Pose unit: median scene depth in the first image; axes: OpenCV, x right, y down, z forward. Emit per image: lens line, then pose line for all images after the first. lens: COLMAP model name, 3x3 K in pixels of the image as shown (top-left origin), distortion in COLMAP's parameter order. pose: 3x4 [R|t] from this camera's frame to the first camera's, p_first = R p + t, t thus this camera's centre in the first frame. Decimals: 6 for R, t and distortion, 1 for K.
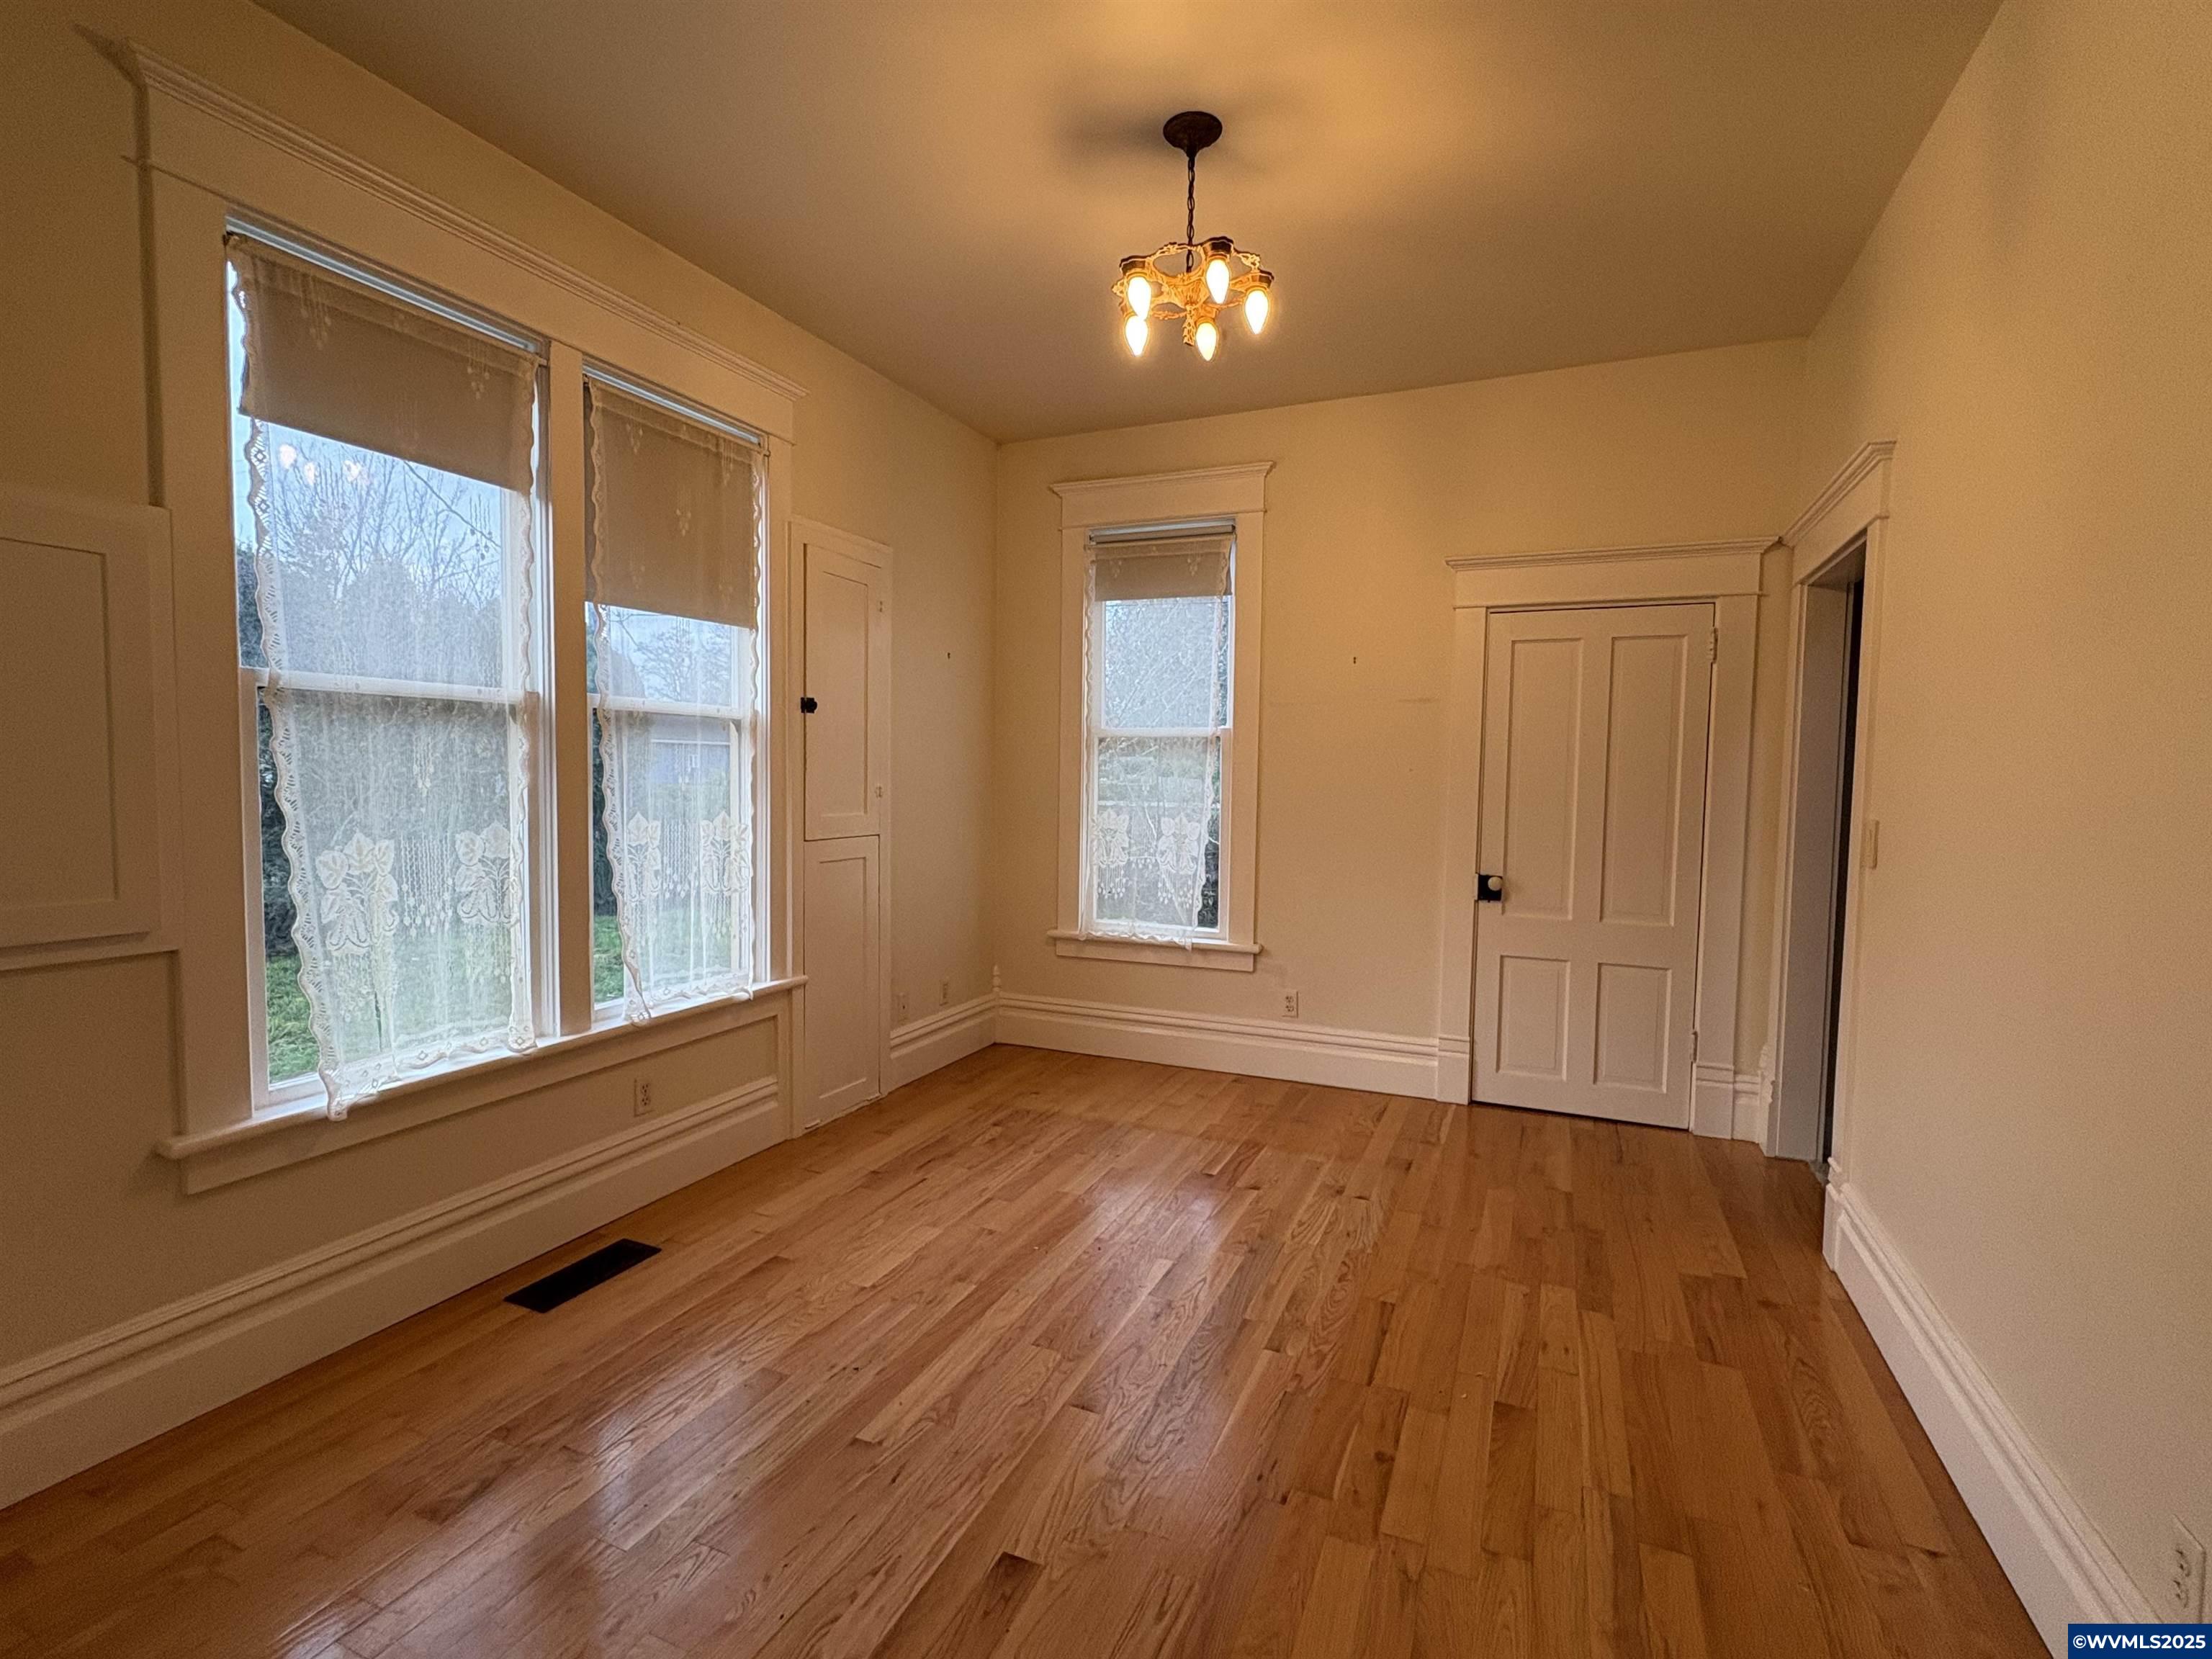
lens RADIAL K [[1017.3, 0, 1102.4], [0, 1017.3, 822.4], [0, 0, 1]] dist [0.000448, -0.000039]
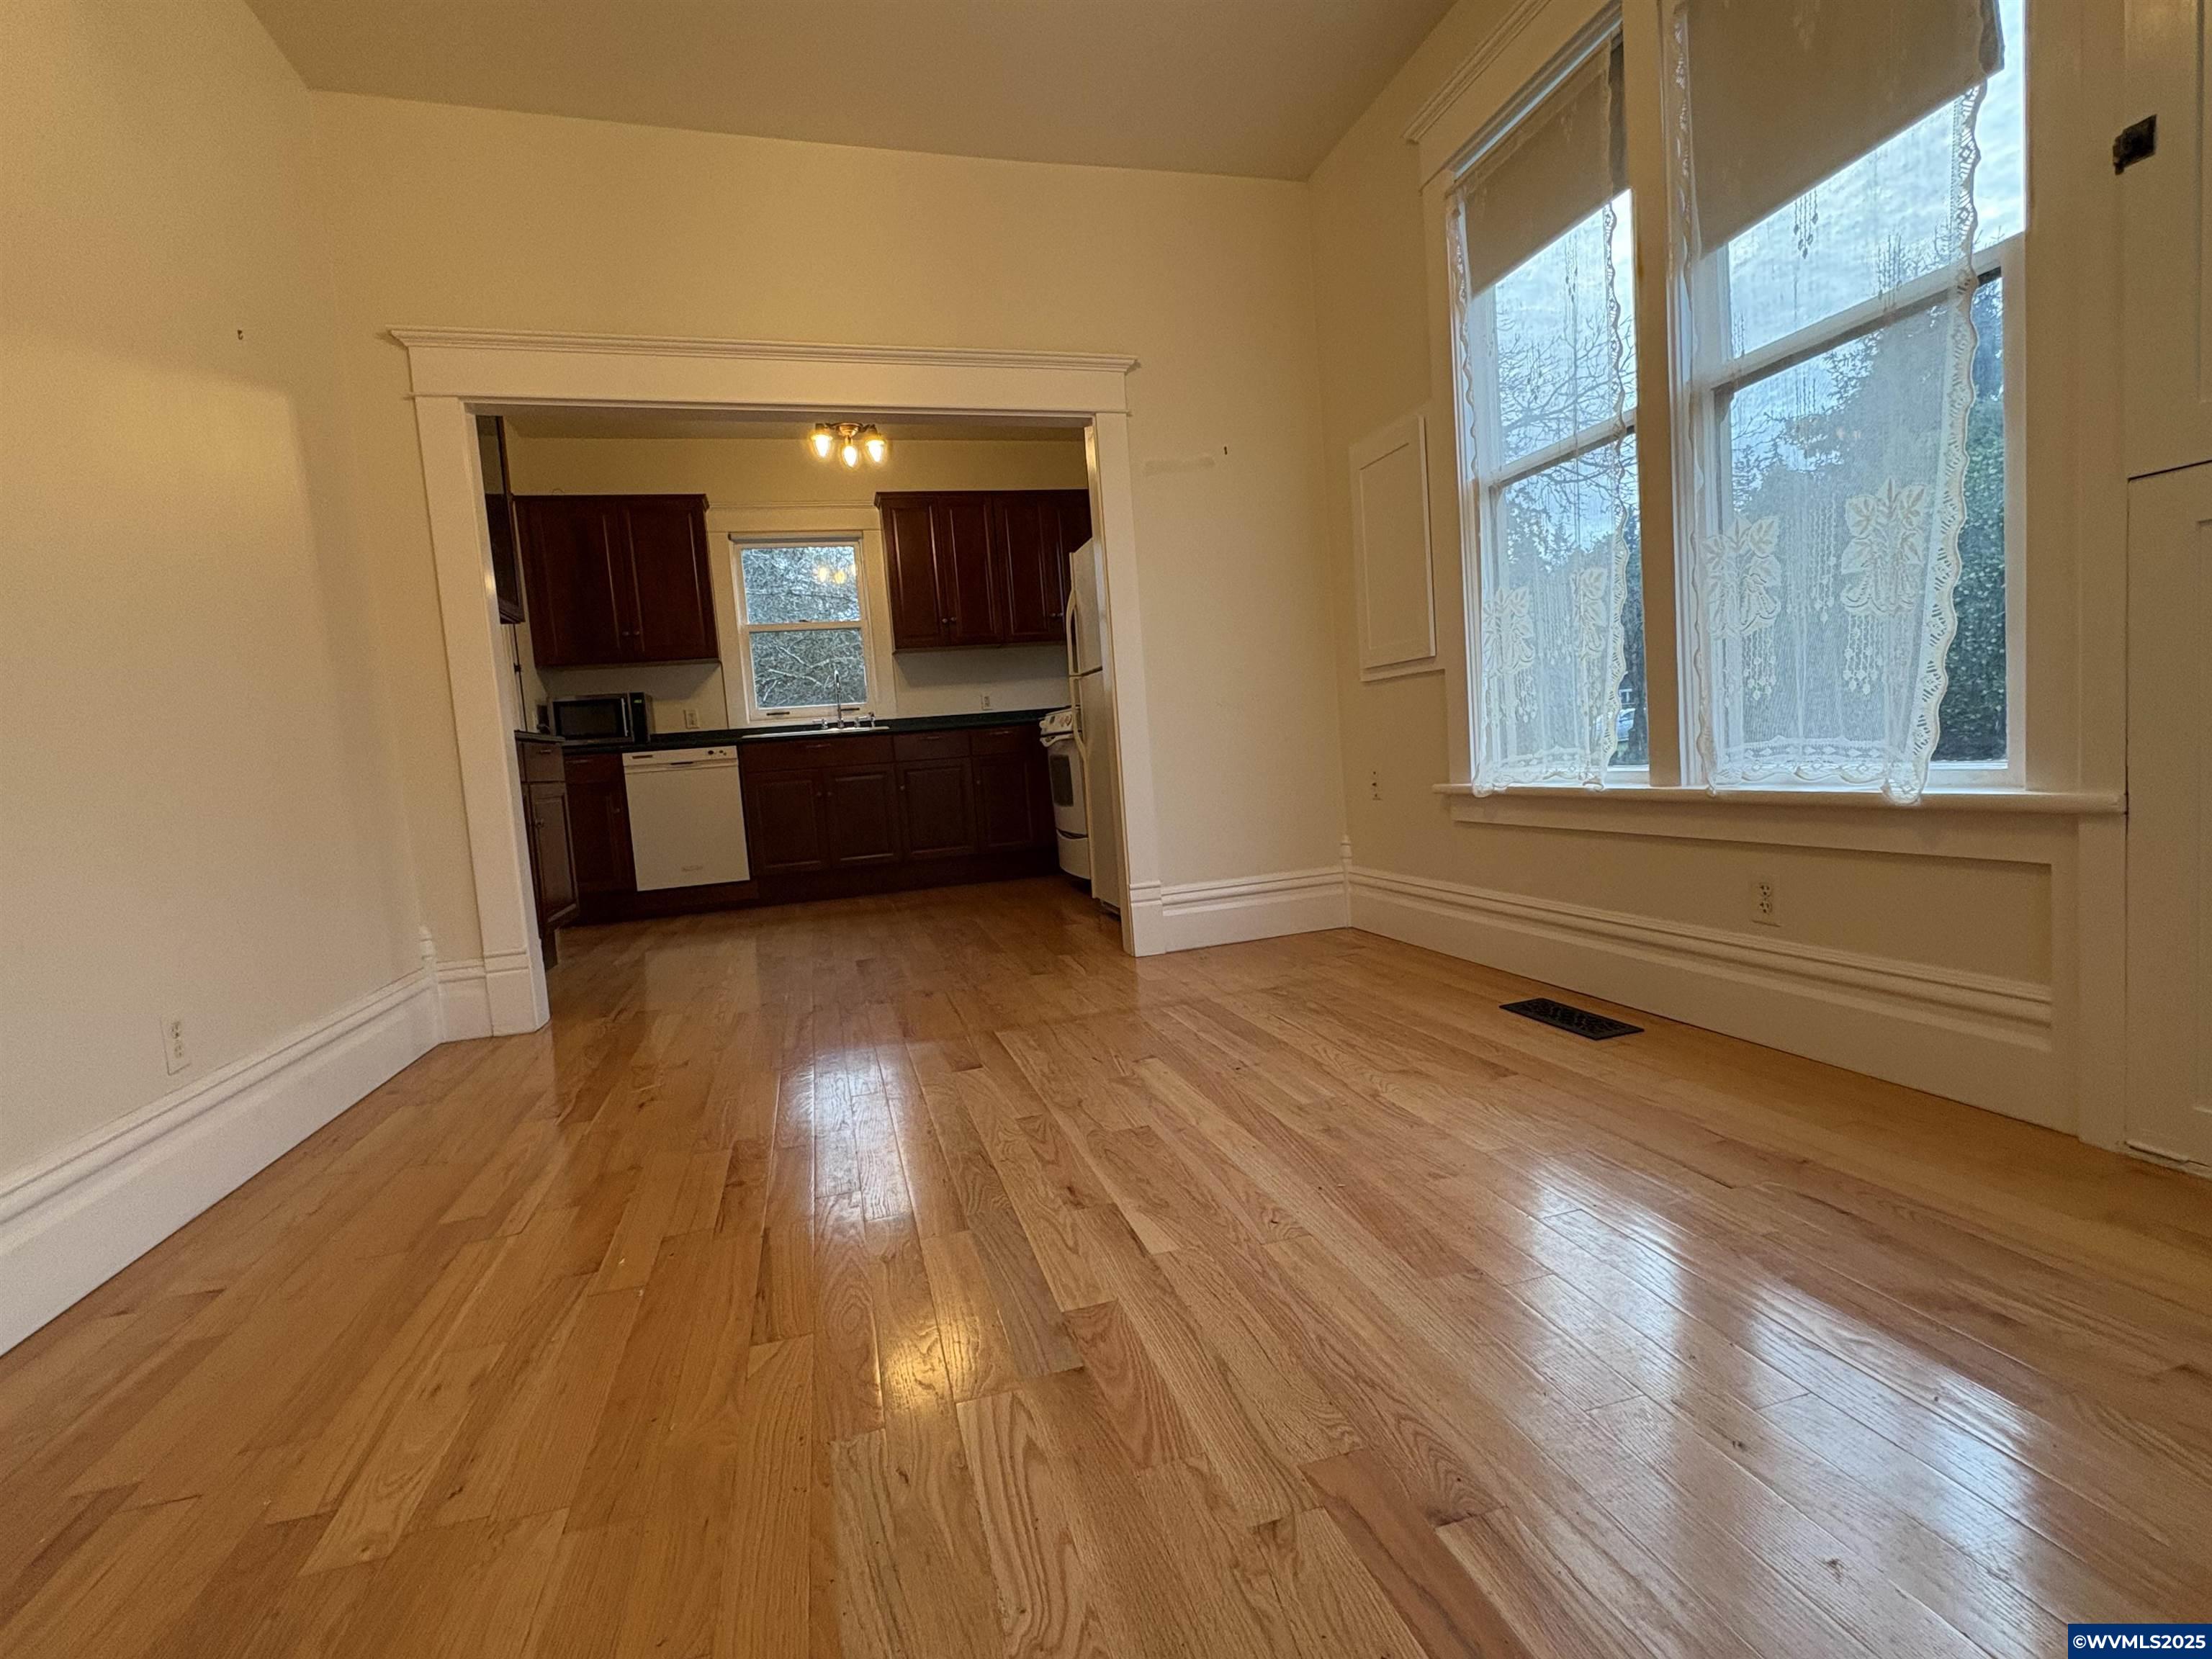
lens RADIAL K [[1017.3, 0, 1097.6], [0, 1017.3, 823.5], [0, 0, 1]] dist [0.000448, -0.000039]
pose [[-0.770359, 0.089590, -0.631285, 0.426683], [0.032662, 0.994324, 0.101255, 0.137979], [0.636774, 0.057384, -0.768912, 1.400009]]
